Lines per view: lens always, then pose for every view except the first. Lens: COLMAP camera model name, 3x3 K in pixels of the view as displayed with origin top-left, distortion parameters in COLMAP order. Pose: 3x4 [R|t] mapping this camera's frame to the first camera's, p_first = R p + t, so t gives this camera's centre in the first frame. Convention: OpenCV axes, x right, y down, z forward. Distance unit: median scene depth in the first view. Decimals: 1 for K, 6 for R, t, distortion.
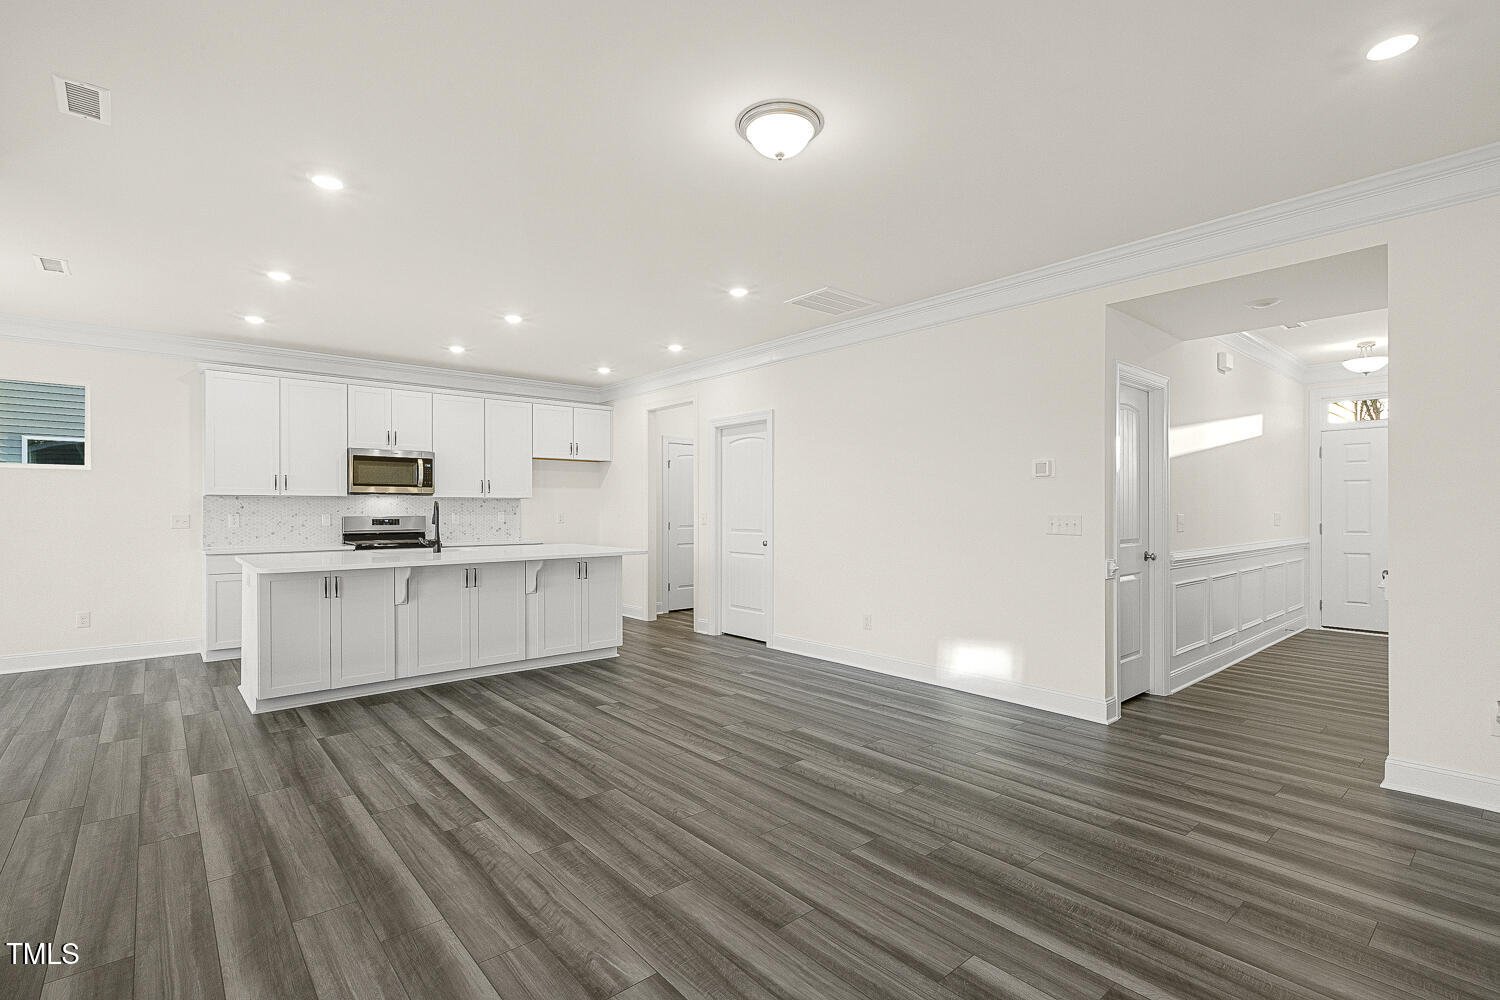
lens RADIAL K [[687.7, 0, 739.1], [0, 687.7, 513.6], [0, 0, 1]] dist [0.004564, -0.001682]
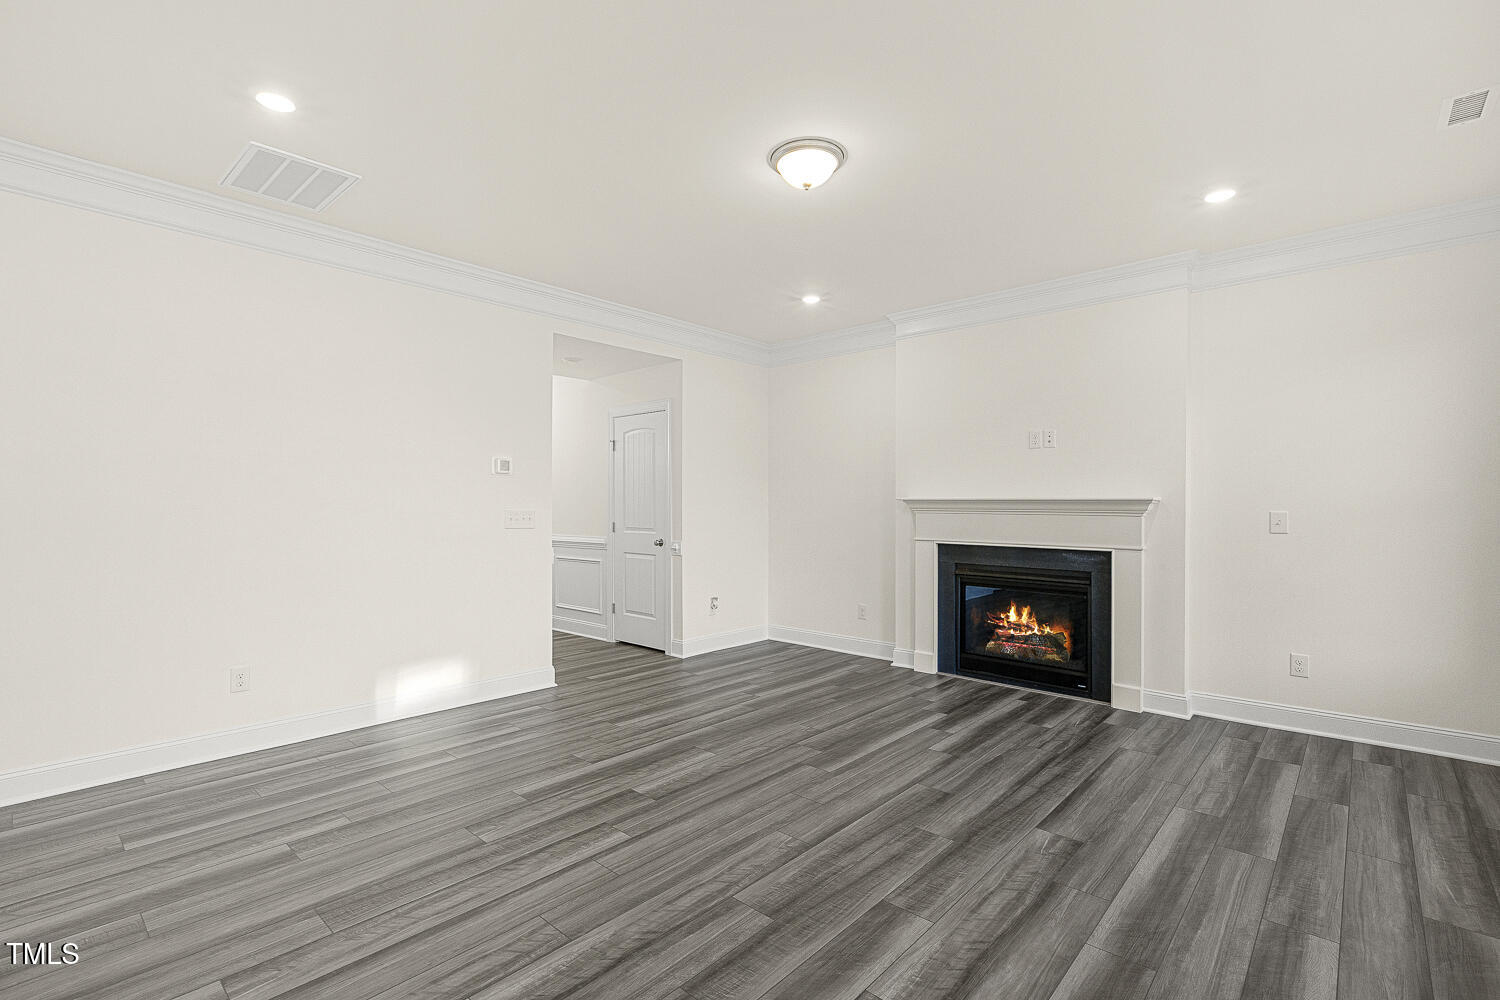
lens RADIAL K [[687.7, 0, 740.2], [0, 687.7, 498.6], [0, 0, 1]] dist [0.004564, -0.001682]
pose [[-0.123216, 0.010047, 0.992329, -0.957518], [0.004622, 0.999944, -0.009551, -0.005789], [-0.992369, 0.003409, -0.123256, 1.158883]]
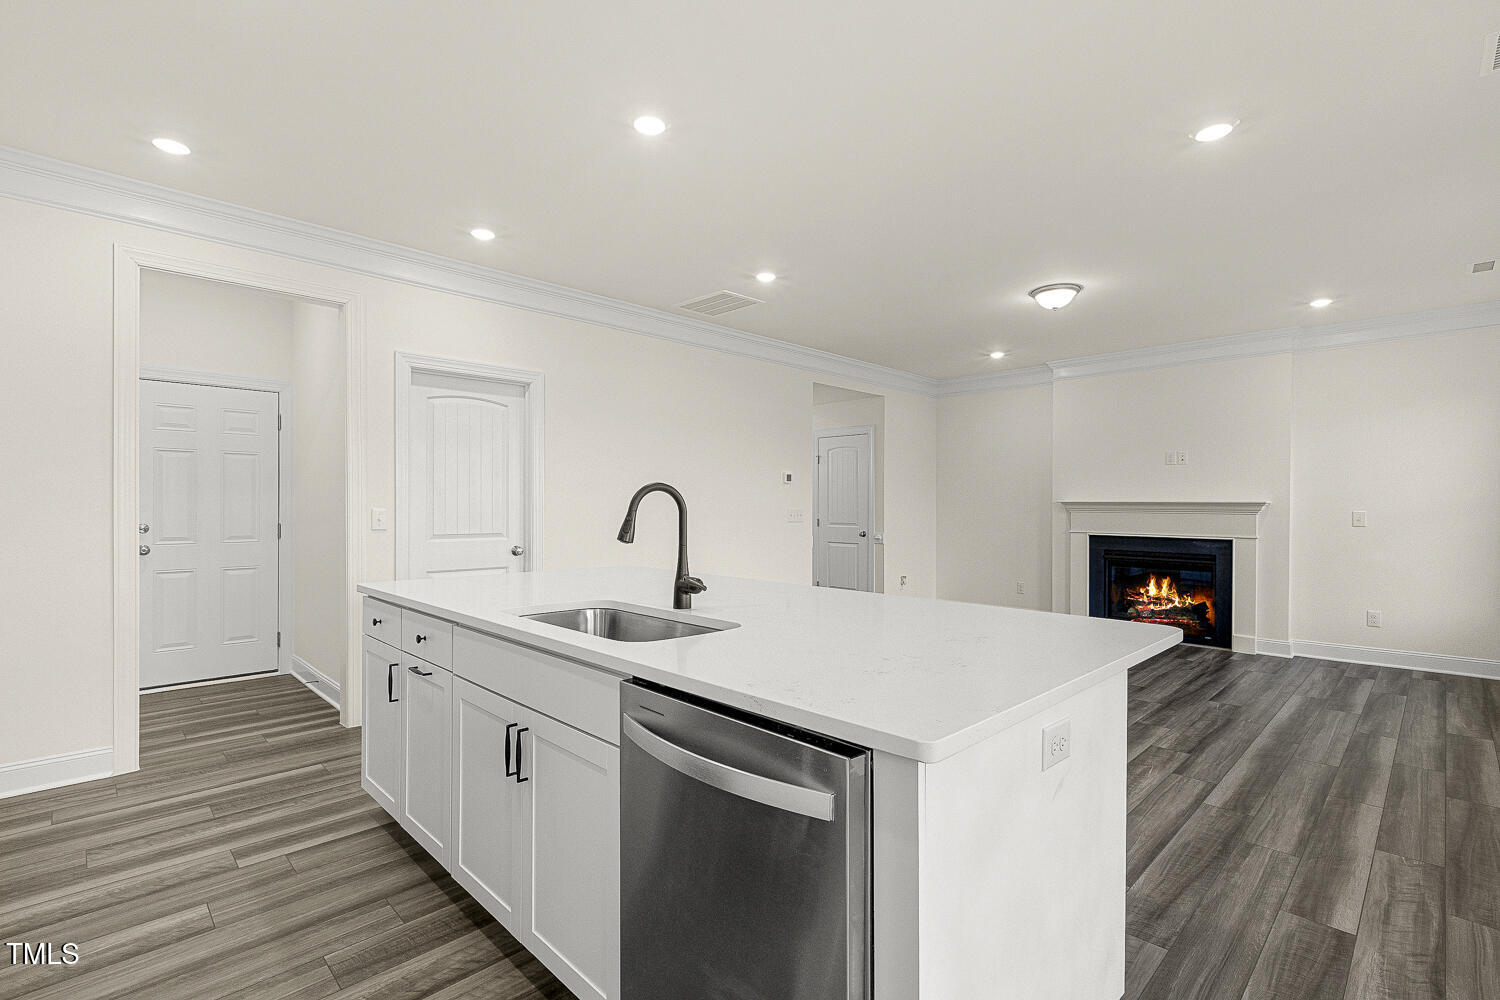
lens RADIAL K [[687.7, 0, 743.6], [0, 687.7, 500.1], [0, 0, 1]] dist [0.004564, -0.001682]
pose [[-0.067772, 0.007632, 0.997672, -1.560398], [0.002284, 0.999969, -0.007495, -0.009710], [-0.997698, 0.001771, -0.067787, 1.799625]]
